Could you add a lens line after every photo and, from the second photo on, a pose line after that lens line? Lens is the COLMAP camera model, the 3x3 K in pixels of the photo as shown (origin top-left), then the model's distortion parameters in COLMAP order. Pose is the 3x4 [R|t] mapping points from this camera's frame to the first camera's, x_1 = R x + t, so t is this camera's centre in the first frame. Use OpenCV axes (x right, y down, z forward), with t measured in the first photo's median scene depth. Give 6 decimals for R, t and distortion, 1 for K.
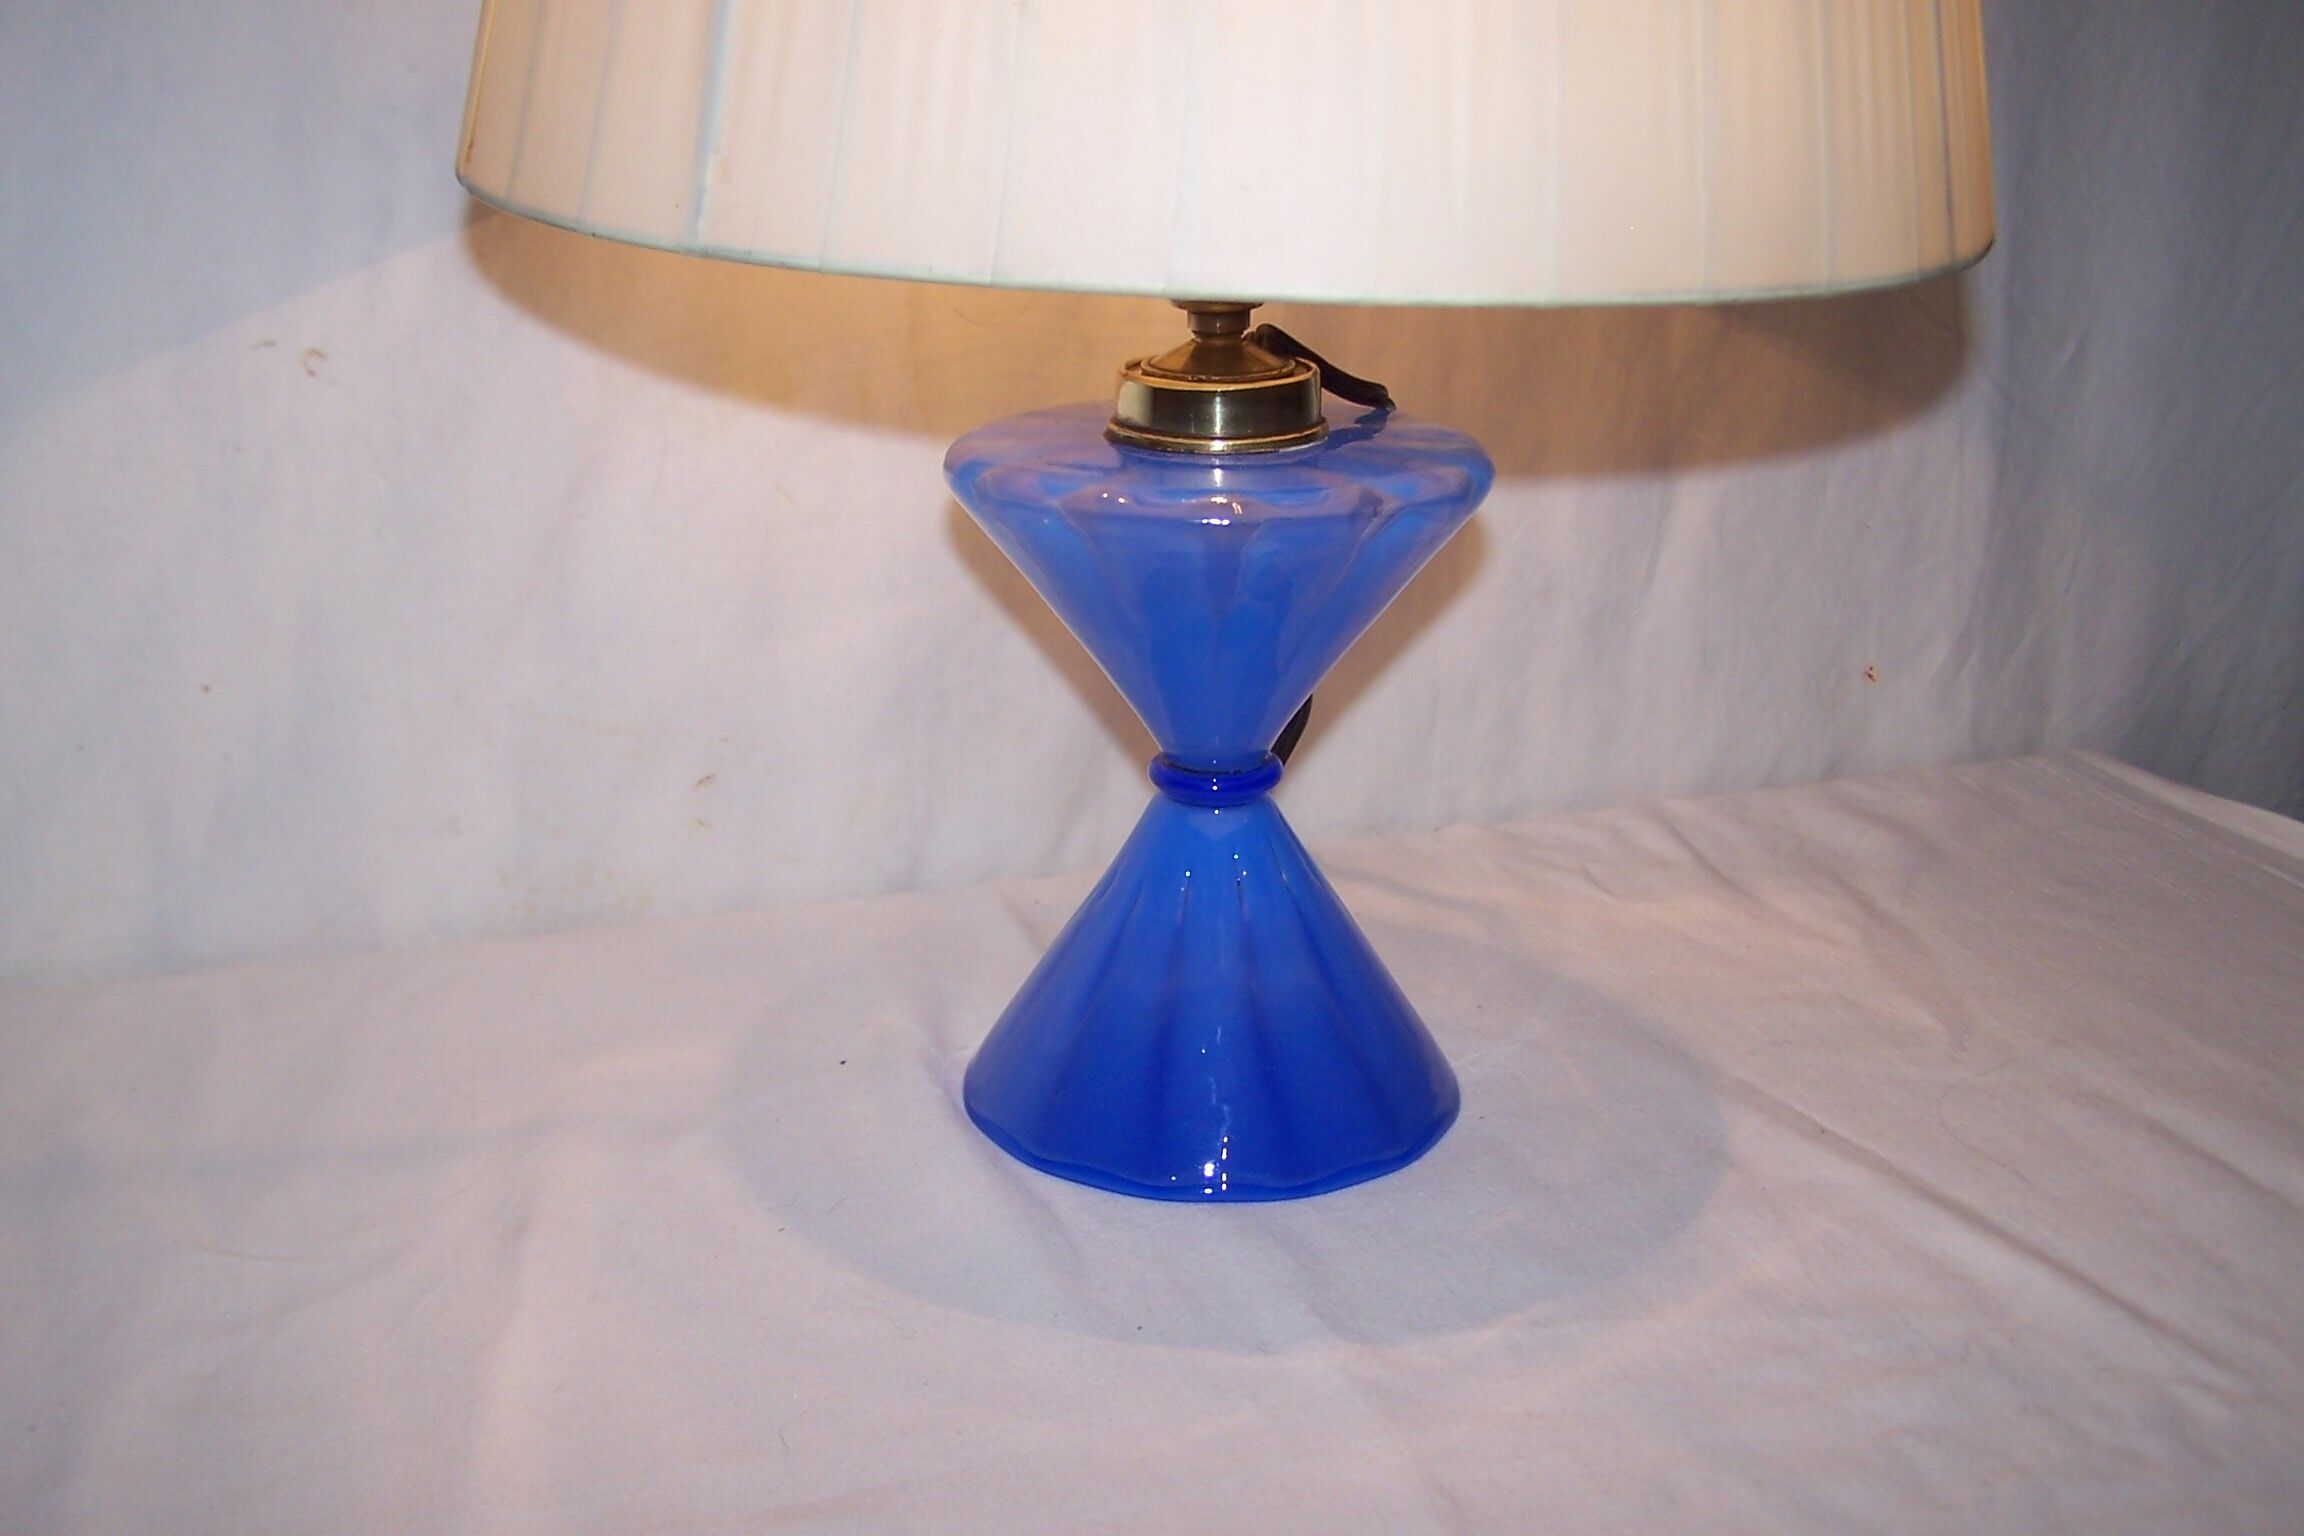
lens RADIAL K [[2555.4, 0, 1094.5], [0, 2555.4, 764.7], [0, 0, 1]] dist [-0.213749, 0.312698]
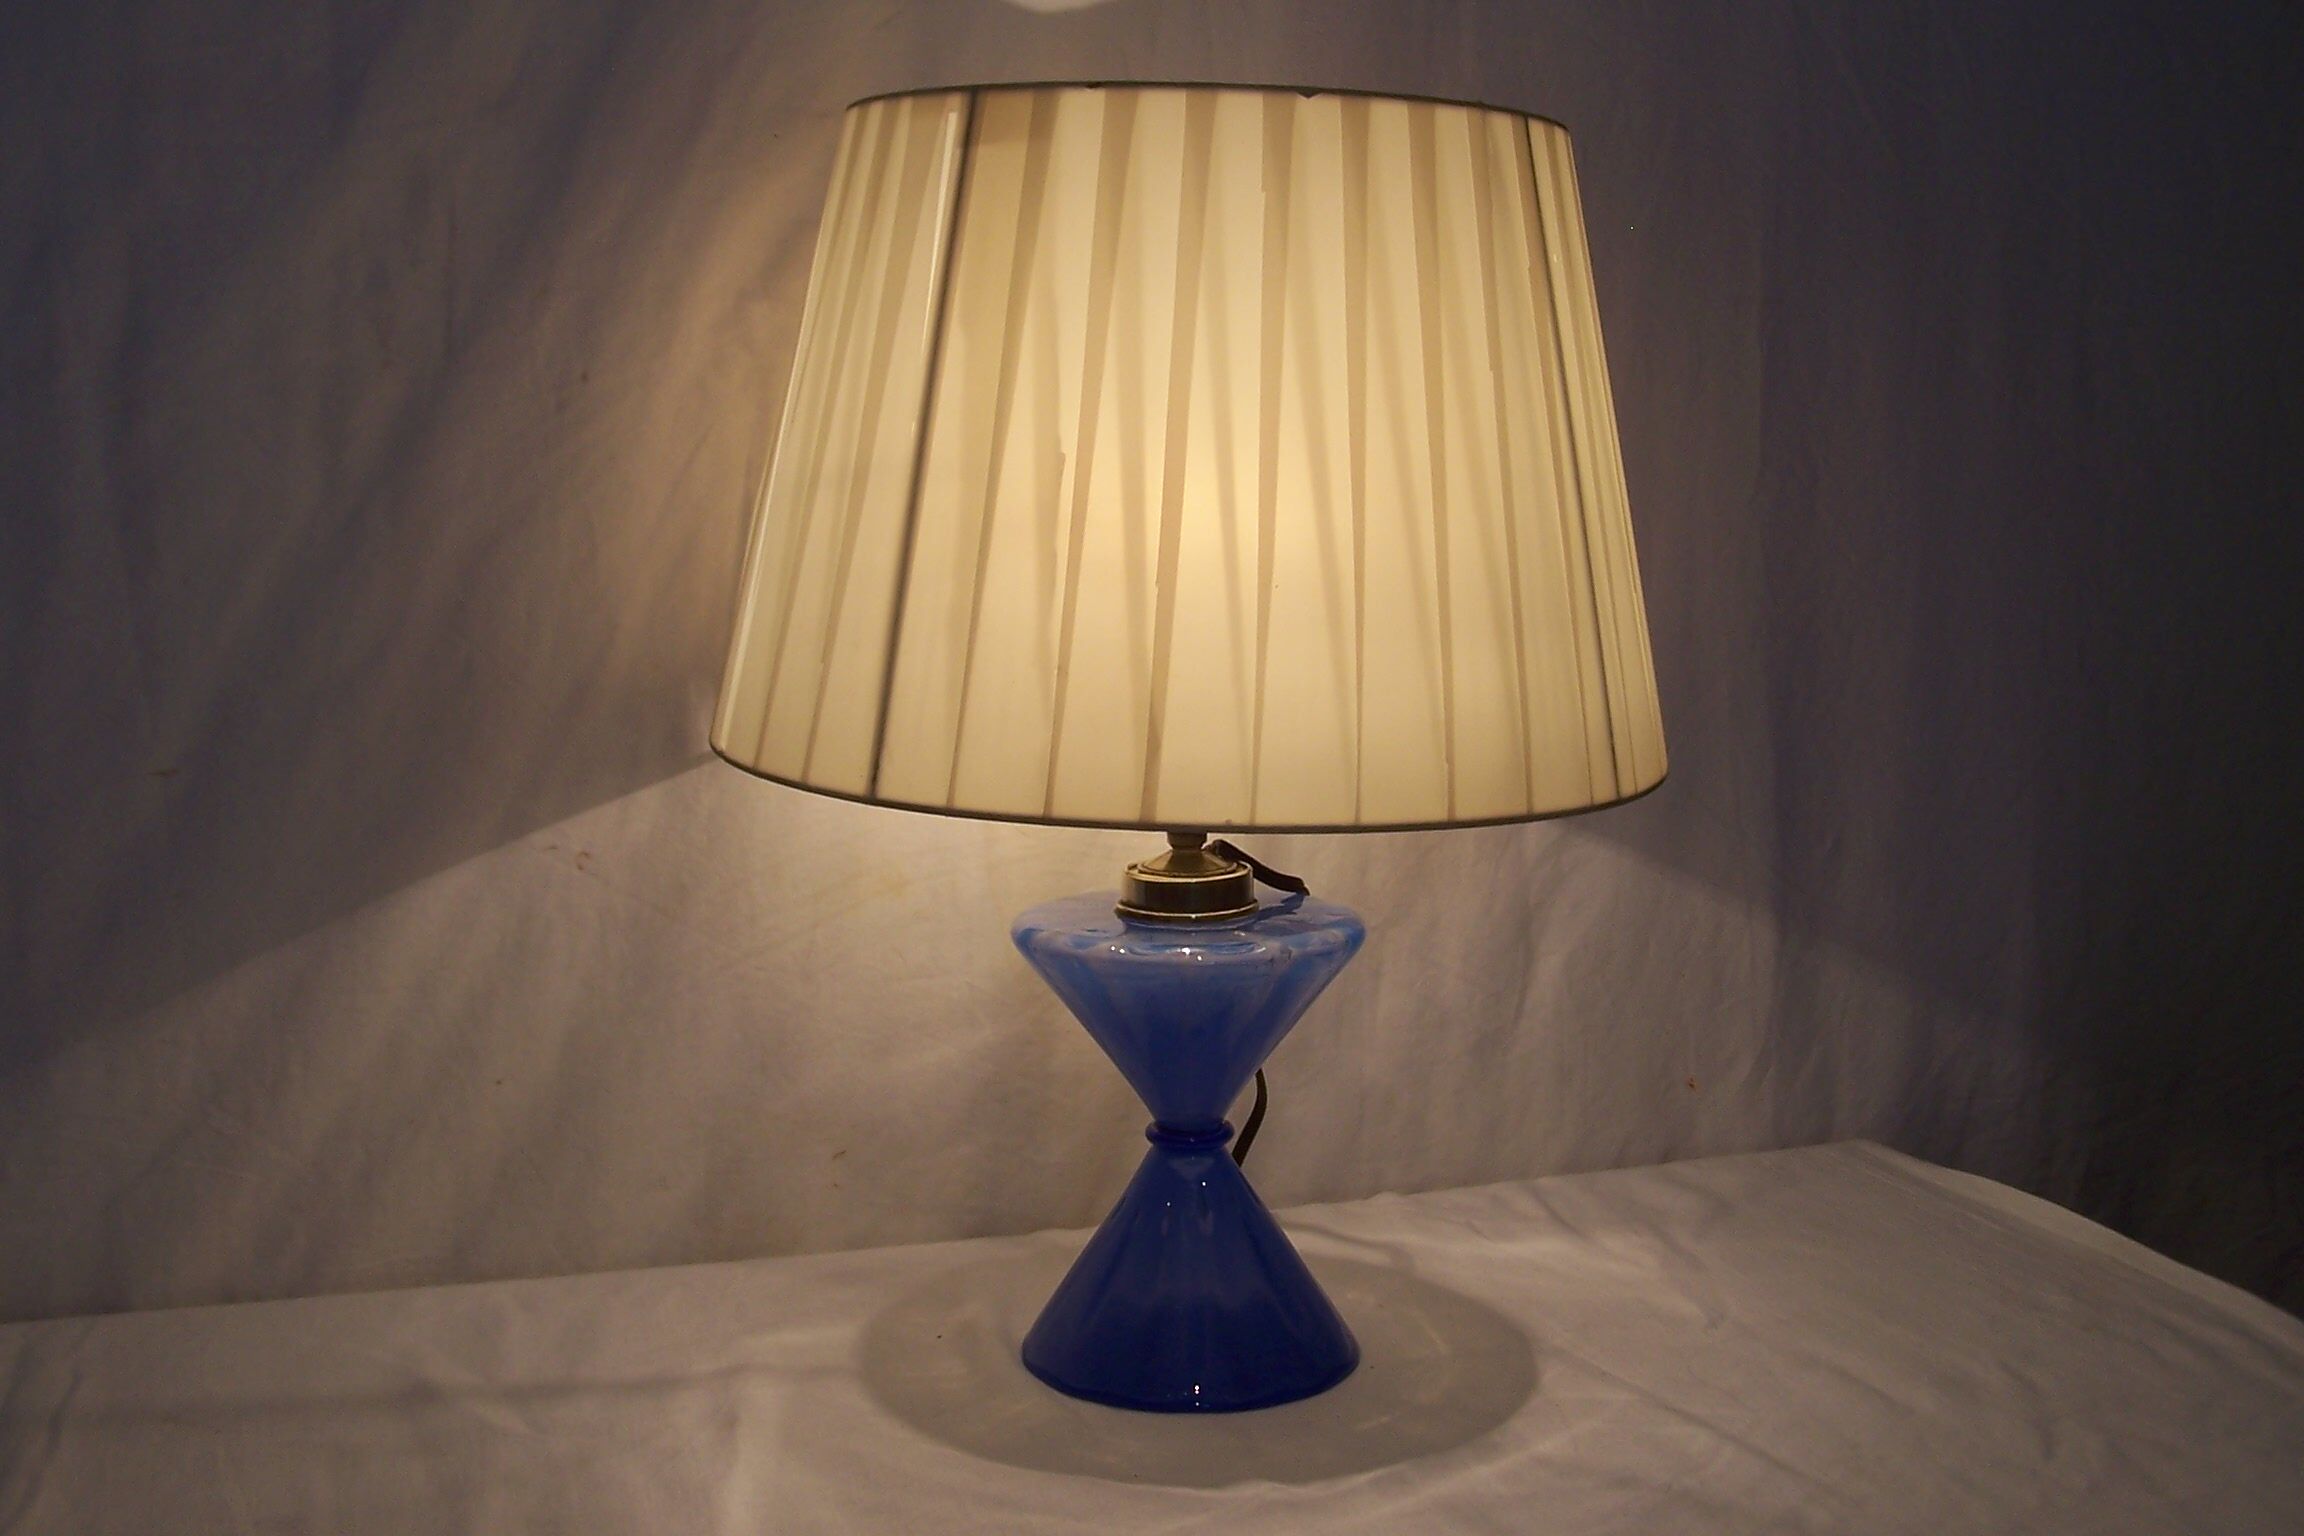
lens RADIAL K [[2555.4, 0, 1094.5], [0, 2555.4, 764.7], [0, 0, 1]] dist [-0.213749, 0.312698]
pose [[0.999819, -0.004326, -0.018531, 0.019460], [0.000698, 0.981499, -0.191466, 0.075333], [0.019016, 0.191418, 0.981324, -0.509201]]
